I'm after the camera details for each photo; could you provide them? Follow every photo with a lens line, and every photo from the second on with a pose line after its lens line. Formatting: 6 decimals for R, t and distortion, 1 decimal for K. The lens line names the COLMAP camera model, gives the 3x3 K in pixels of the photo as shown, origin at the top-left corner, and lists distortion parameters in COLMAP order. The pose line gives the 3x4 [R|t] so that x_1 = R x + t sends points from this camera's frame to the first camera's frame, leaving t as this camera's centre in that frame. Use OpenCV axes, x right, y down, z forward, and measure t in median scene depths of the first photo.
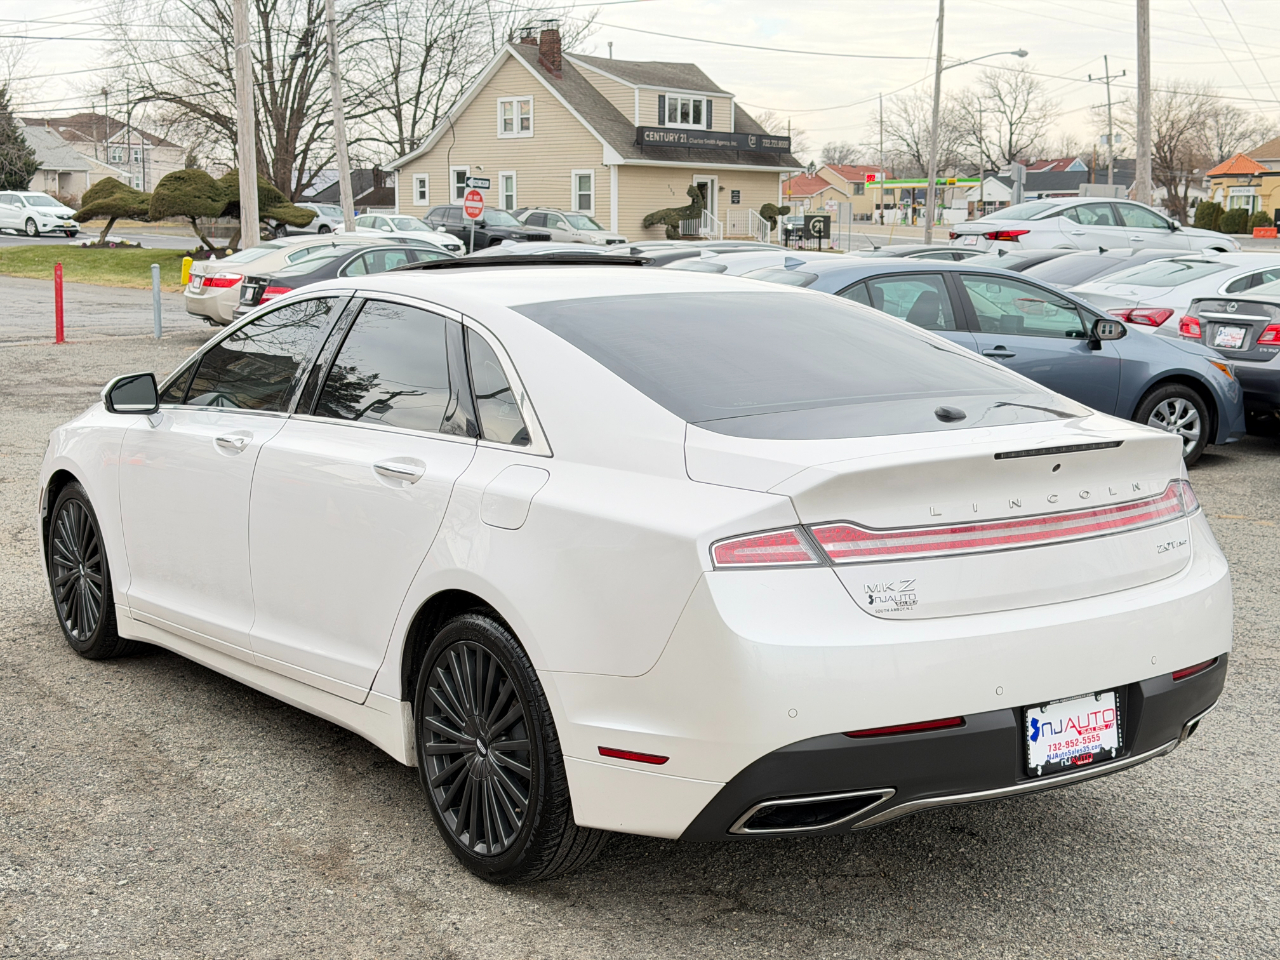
lens RADIAL K [[1755.9, 0, 650.1], [0, 1755.9, 505.6], [0, 0, 1]] dist [0.172226, -0.354044]
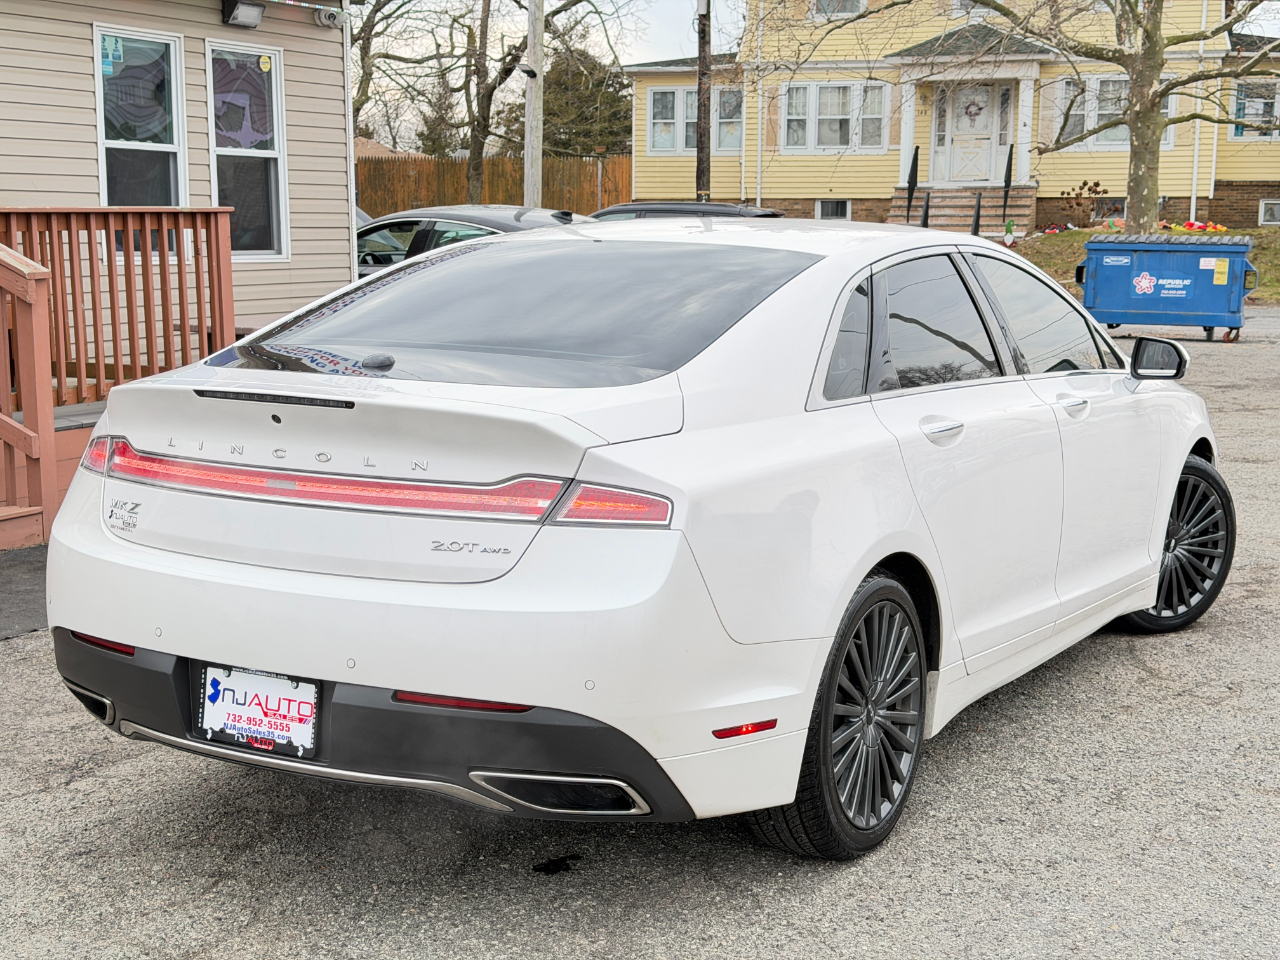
lens RADIAL K [[1756.8, 0, 645.3], [0, 1756.8, 512.0], [0, 0, 1]] dist [0.189099, -0.413650]
pose [[0.409996, 0.147507, -0.900081, 0.170446], [-0.146662, 0.984656, 0.094561, -0.013241], [0.900219, 0.093238, 0.425339, 0.119010]]
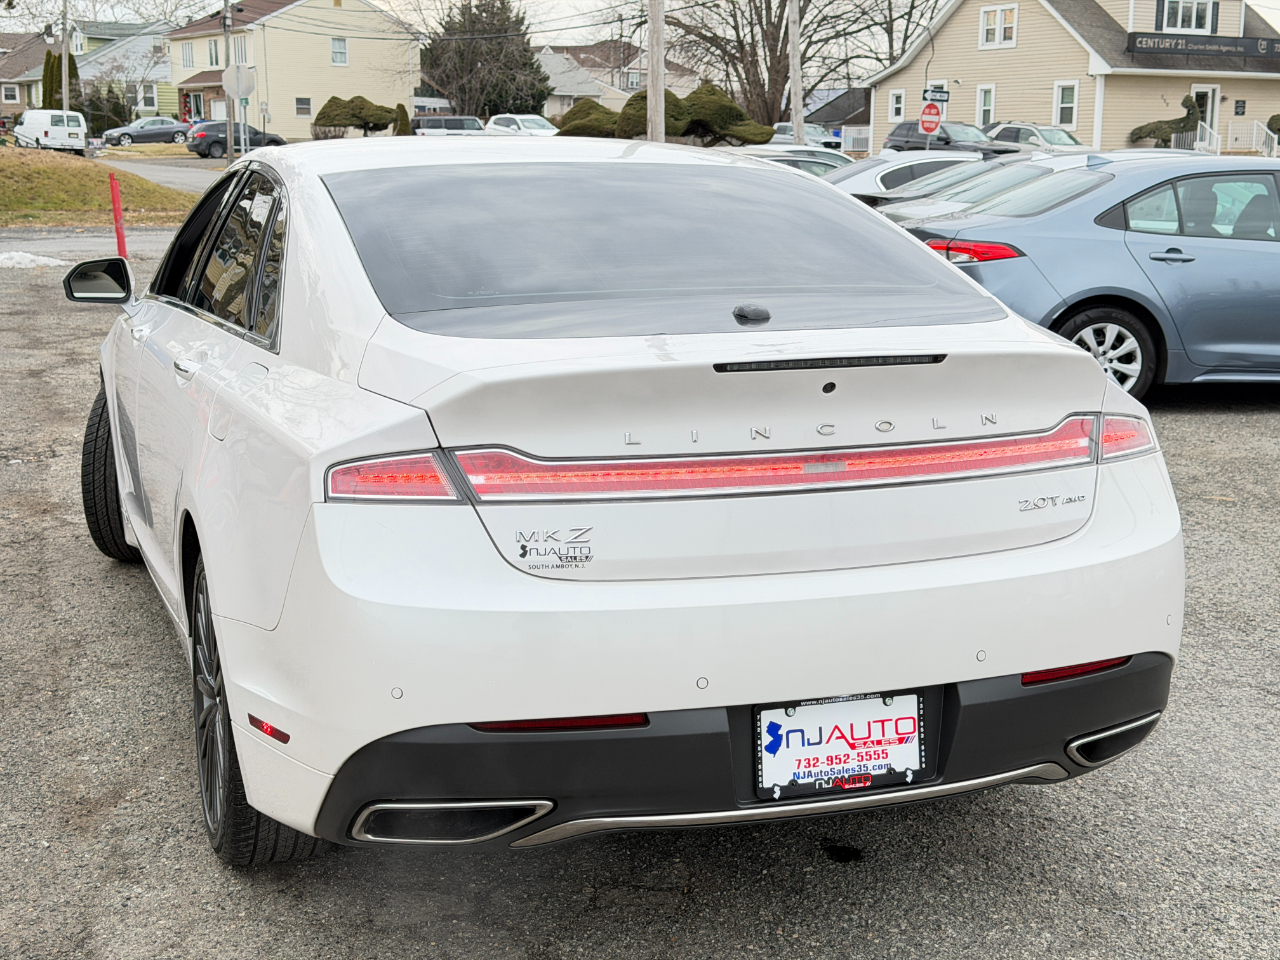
lens RADIAL K [[1756.8, 0, 645.3], [0, 1756.8, 512.0], [0, 0, 1]] dist [0.189099, -0.413650]
pose [[0.960887, 0.055276, -0.271367, 0.053965], [-0.042730, 0.997736, 0.051929, -0.000679], [0.273623, -0.038302, 0.961074, 0.041144]]
